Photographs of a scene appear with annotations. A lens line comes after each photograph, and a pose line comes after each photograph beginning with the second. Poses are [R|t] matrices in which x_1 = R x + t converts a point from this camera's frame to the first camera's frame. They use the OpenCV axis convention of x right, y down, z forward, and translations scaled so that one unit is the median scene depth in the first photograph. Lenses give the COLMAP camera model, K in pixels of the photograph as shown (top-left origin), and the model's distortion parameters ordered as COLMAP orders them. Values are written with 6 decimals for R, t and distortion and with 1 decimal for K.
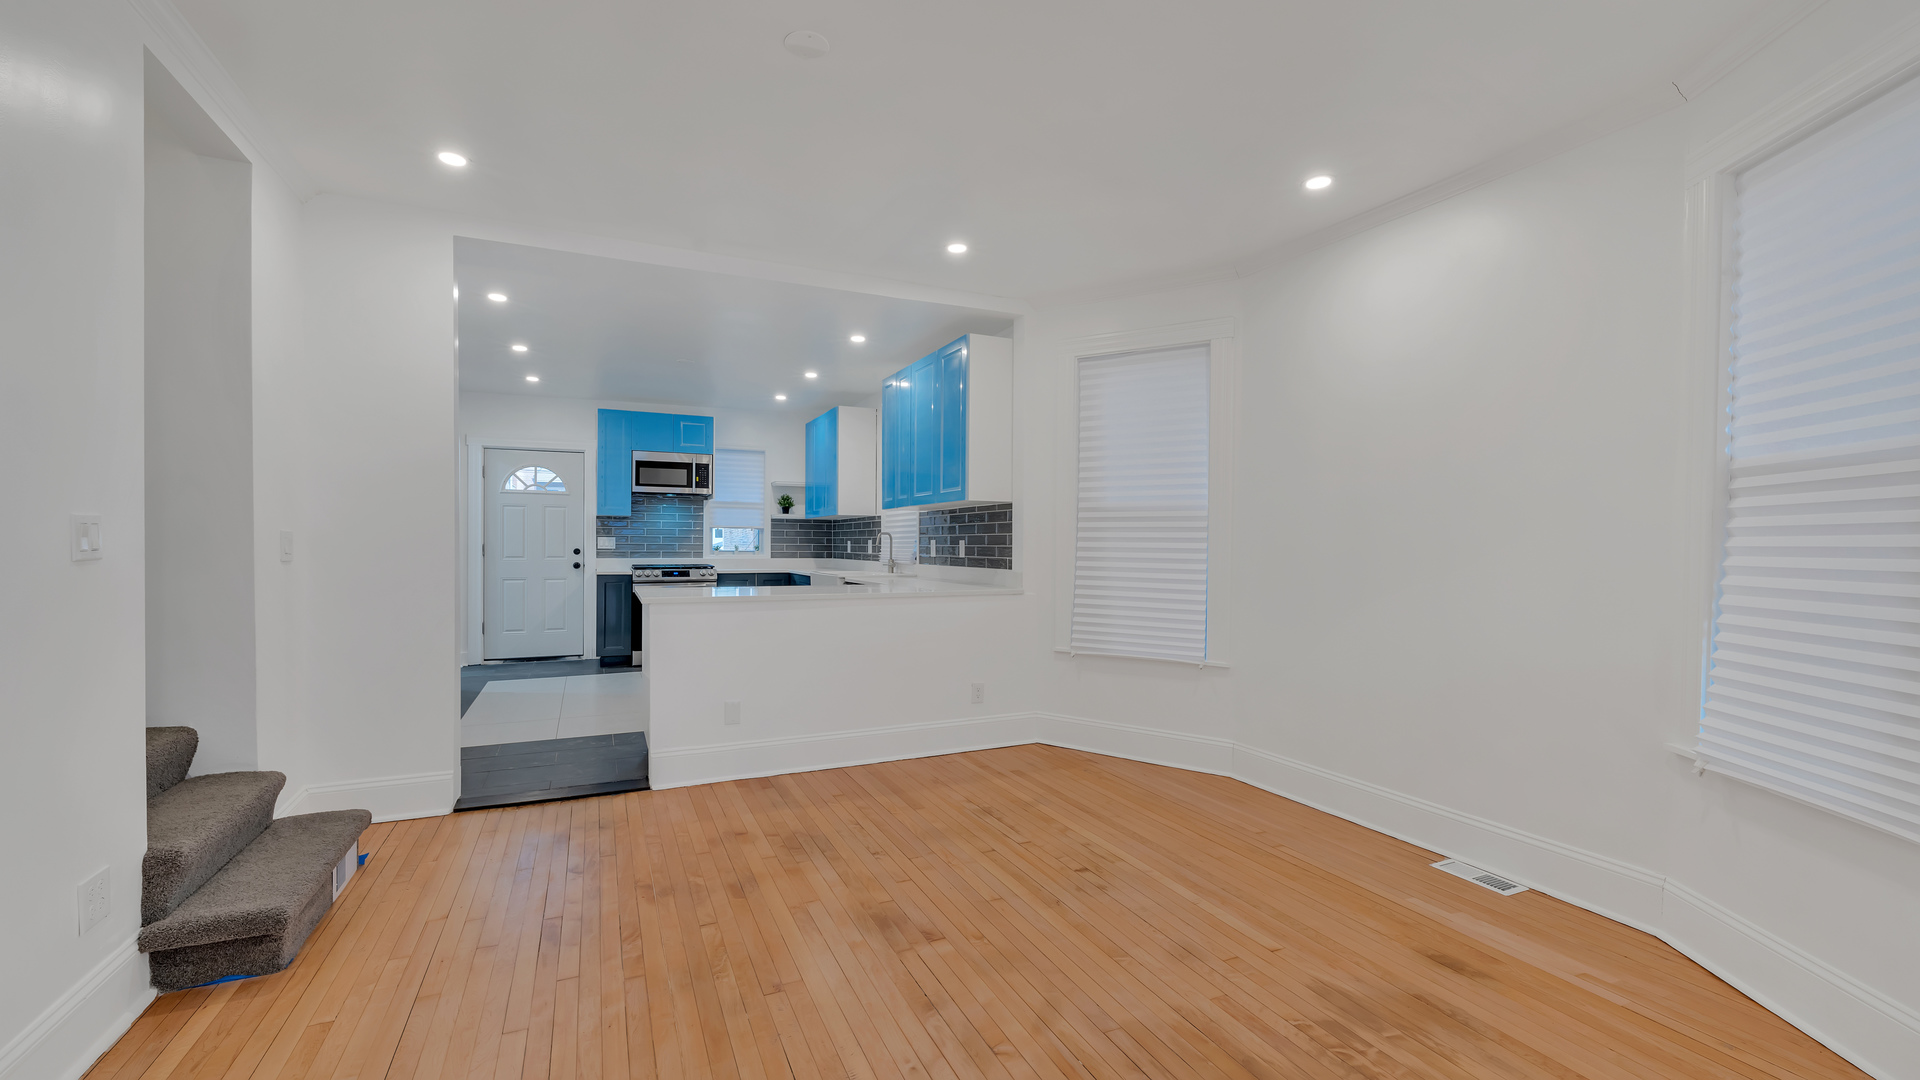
lens RADIAL K [[778.2, 0, 962.0], [0, 778.2, 542.8], [0, 0, 1]] dist [0.000444, -0.000296]
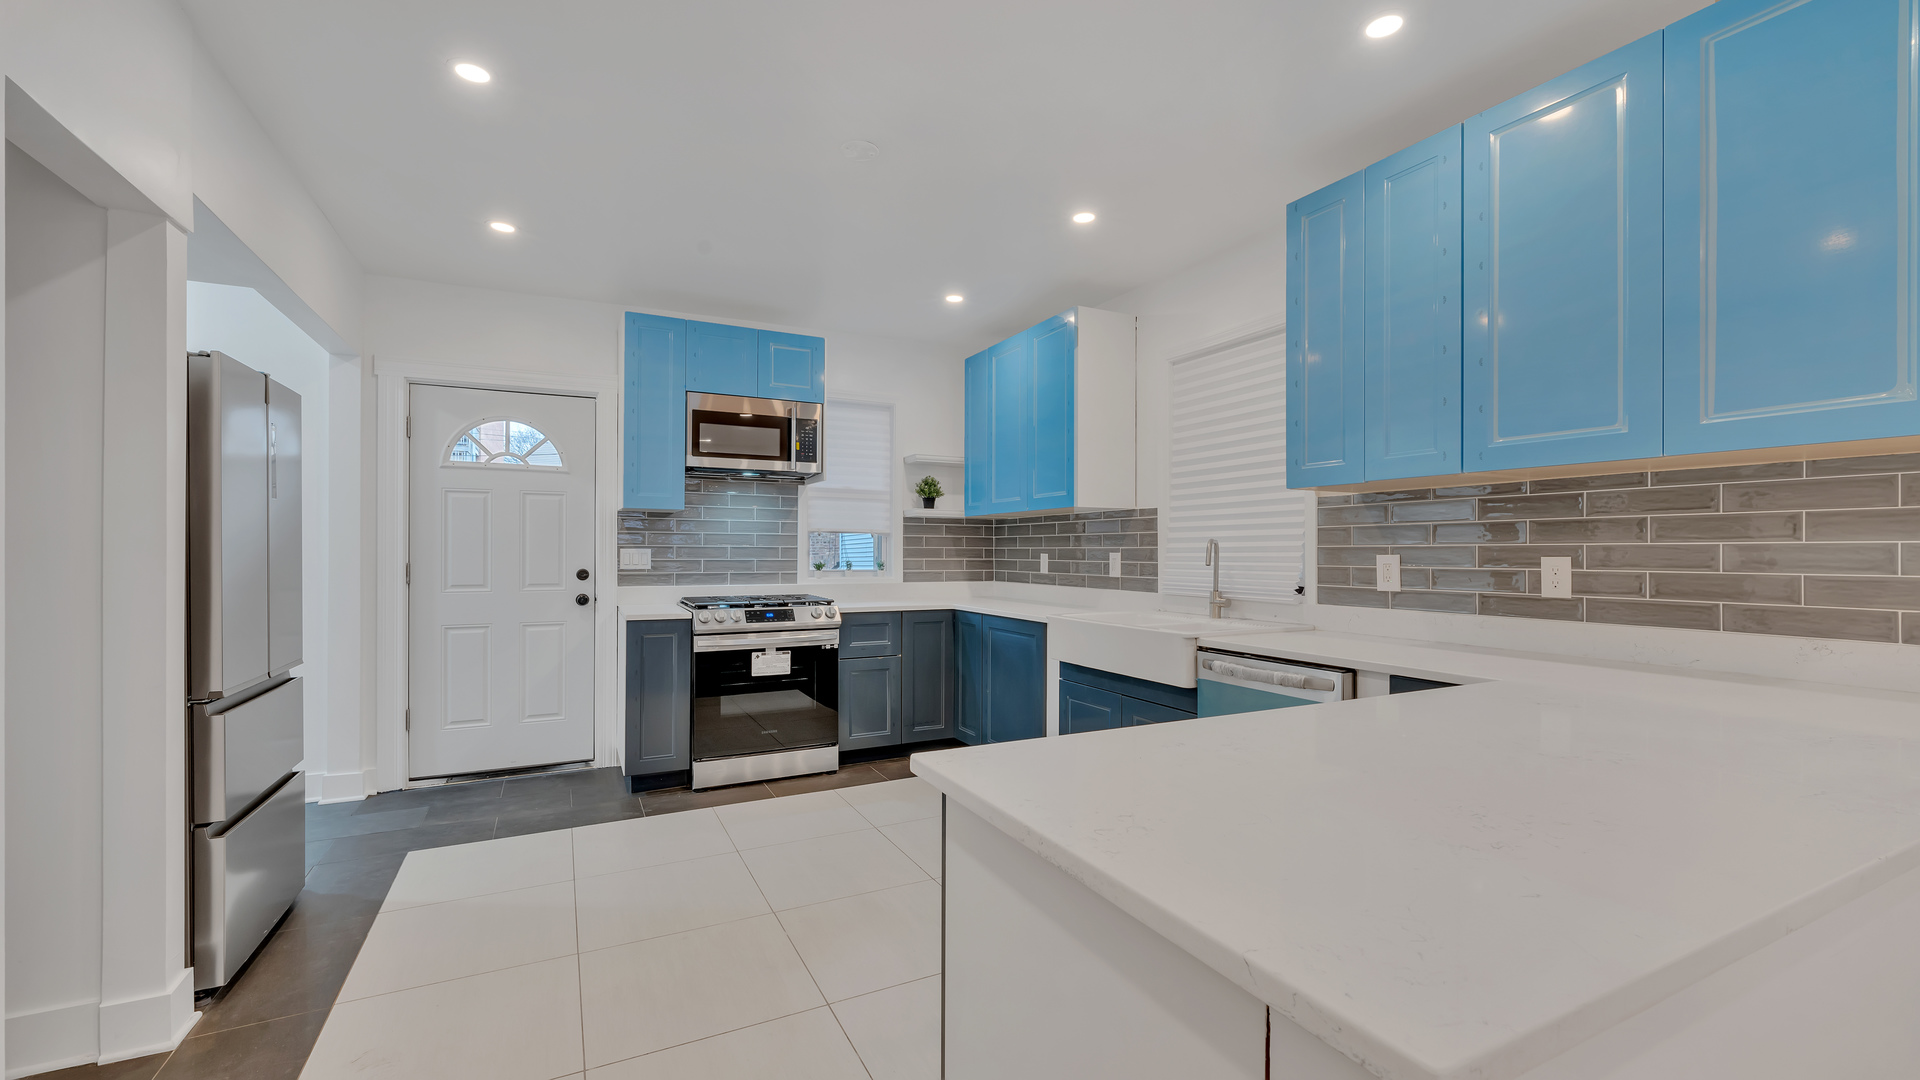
lens RADIAL K [[778.2, 0, 962.0], [0, 778.2, 542.8], [0, 0, 1]] dist [0.000444, -0.000296]
pose [[0.999514, -0.002624, 0.031065, -0.249662], [0.002920, 0.999951, -0.009486, -0.005714], [-0.031038, 0.009572, 0.999472, 0.450465]]
